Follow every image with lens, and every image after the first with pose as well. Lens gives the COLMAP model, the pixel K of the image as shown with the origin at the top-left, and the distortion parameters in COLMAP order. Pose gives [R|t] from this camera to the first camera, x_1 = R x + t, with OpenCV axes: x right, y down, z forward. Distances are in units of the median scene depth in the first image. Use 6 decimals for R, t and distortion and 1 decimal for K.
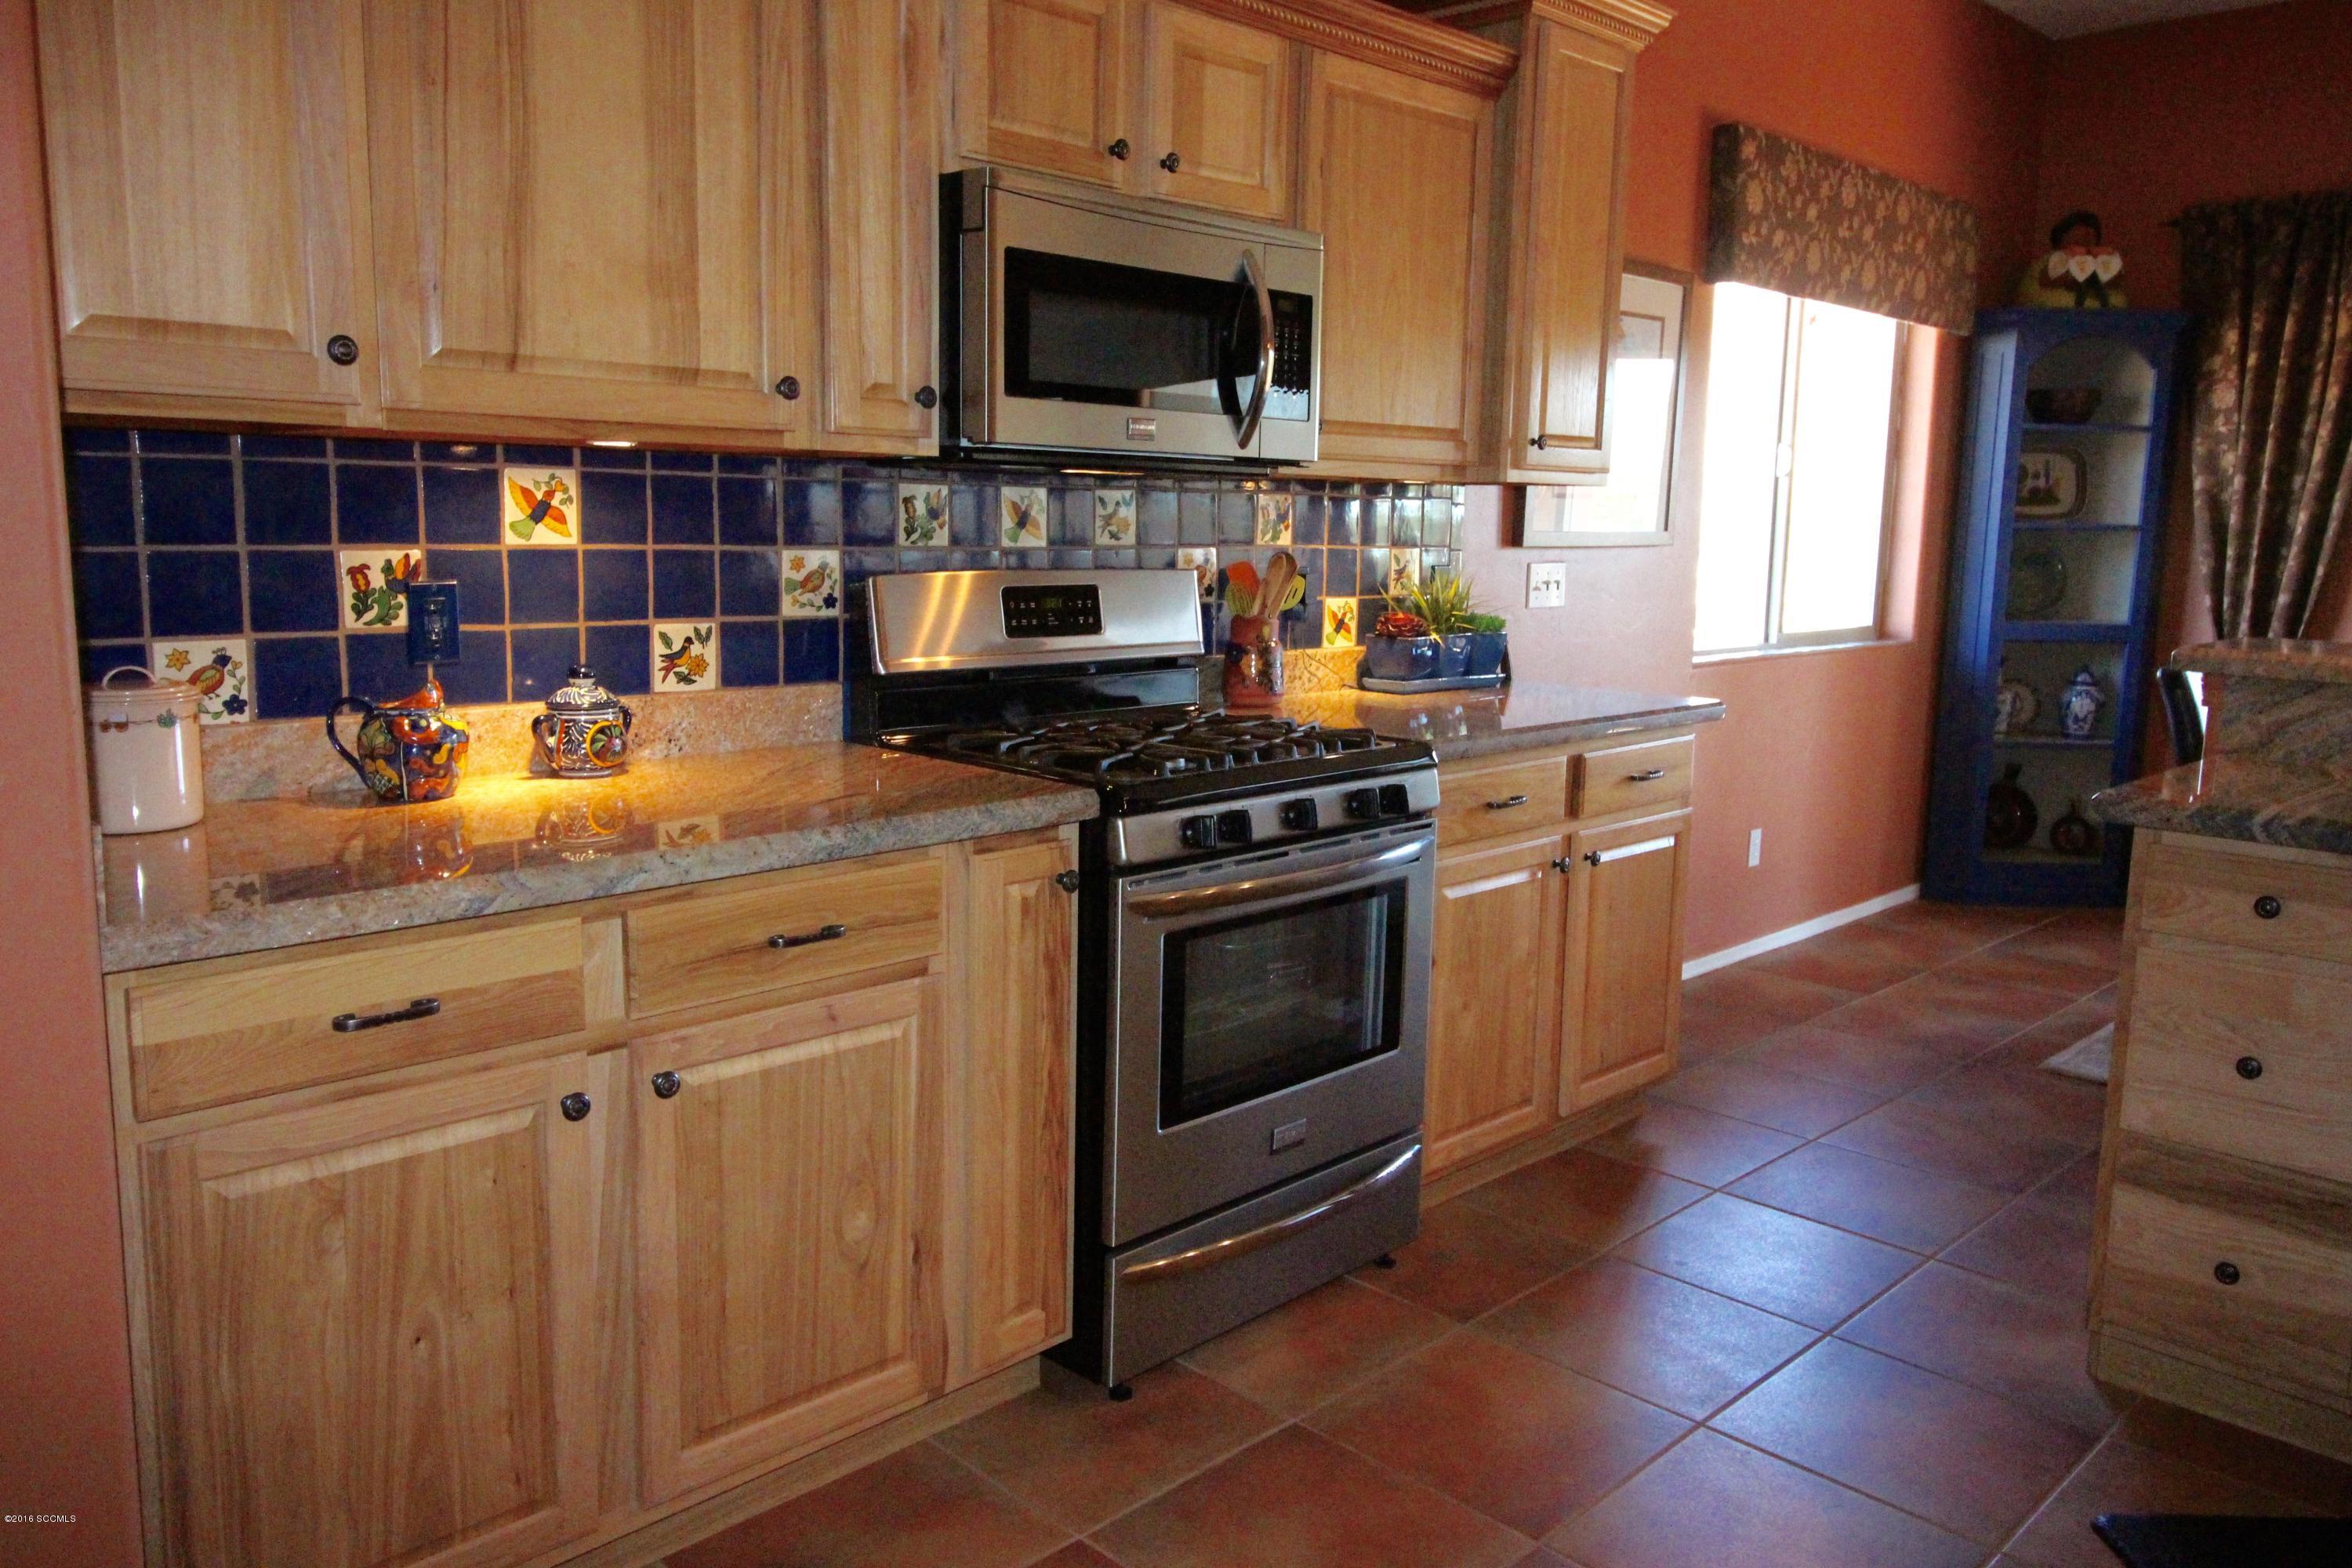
lens RADIAL K [[1704.9, 0, 1169.0], [0, 1704.9, 771.8], [0, 0, 1]] dist [0.010735, -0.002418]
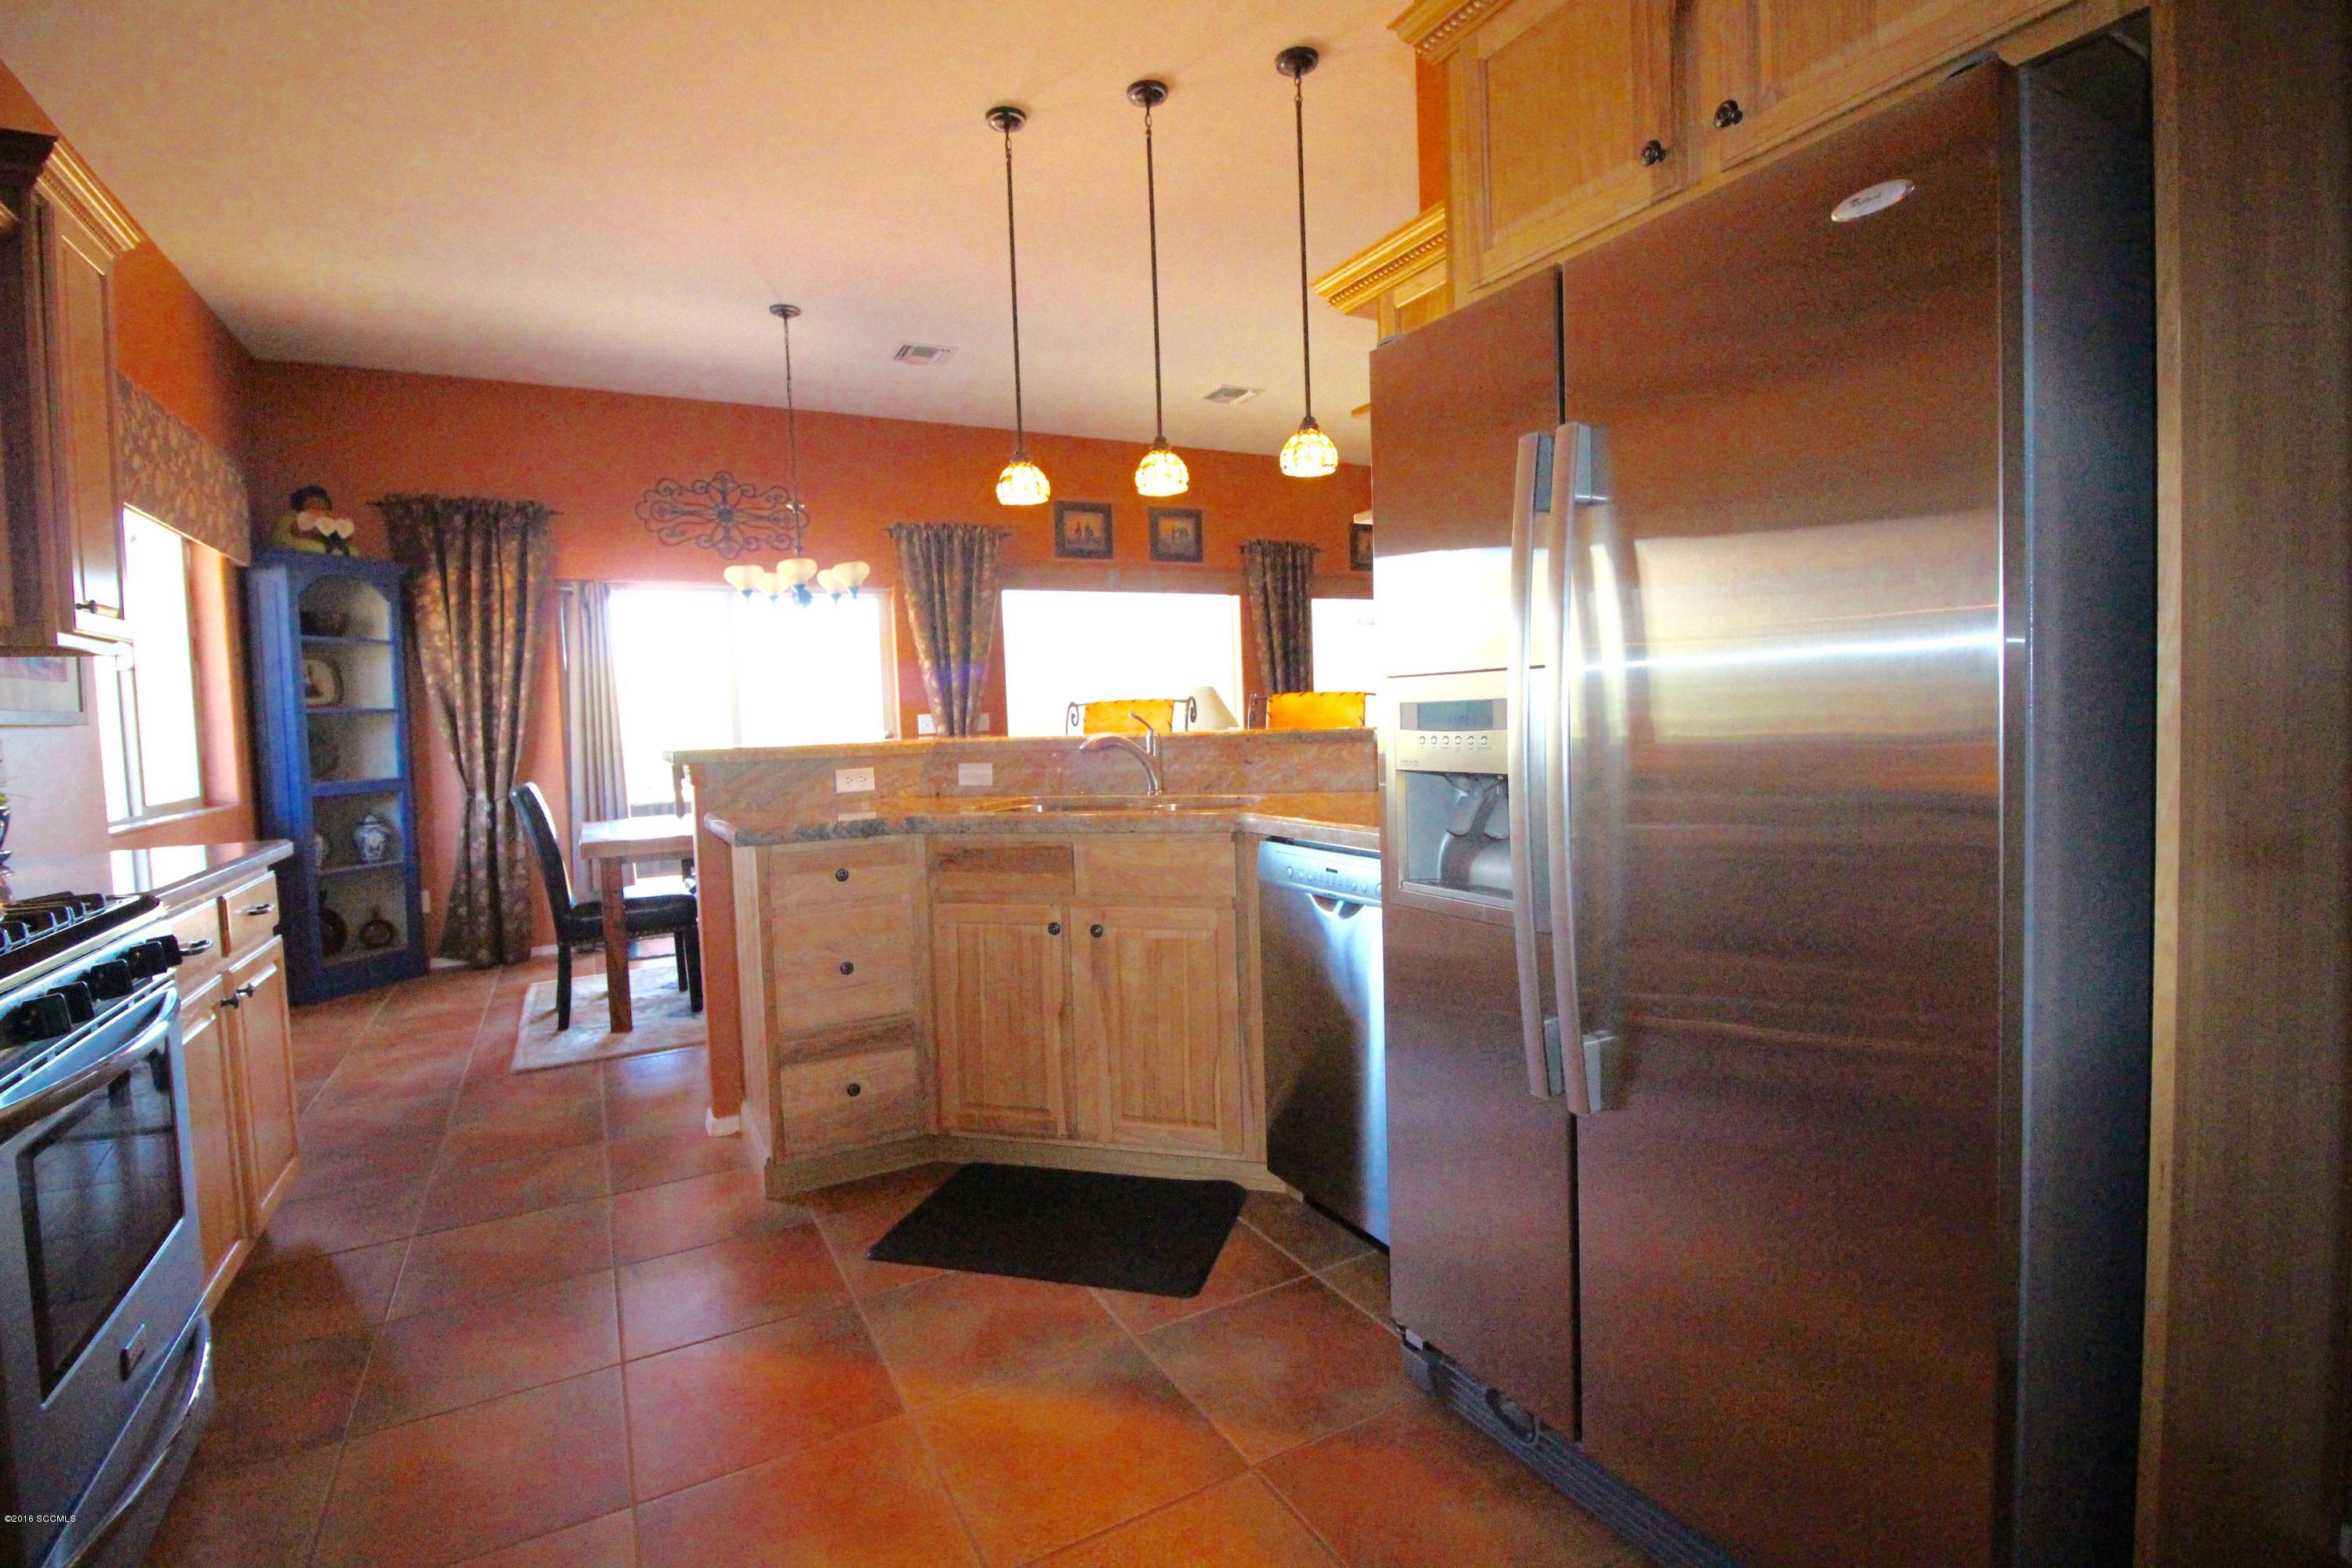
lens RADIAL K [[1095.5, 0, 1177.9], [0, 1095.5, 776.2], [0, 0, 1]] dist [-0.026869, -0.000484]
pose [[0.257502, -0.082880, 0.962717, -0.145839], [0.185066, 0.982101, 0.035048, 0.001443], [-0.948390, 0.169141, 0.268231, 0.149488]]
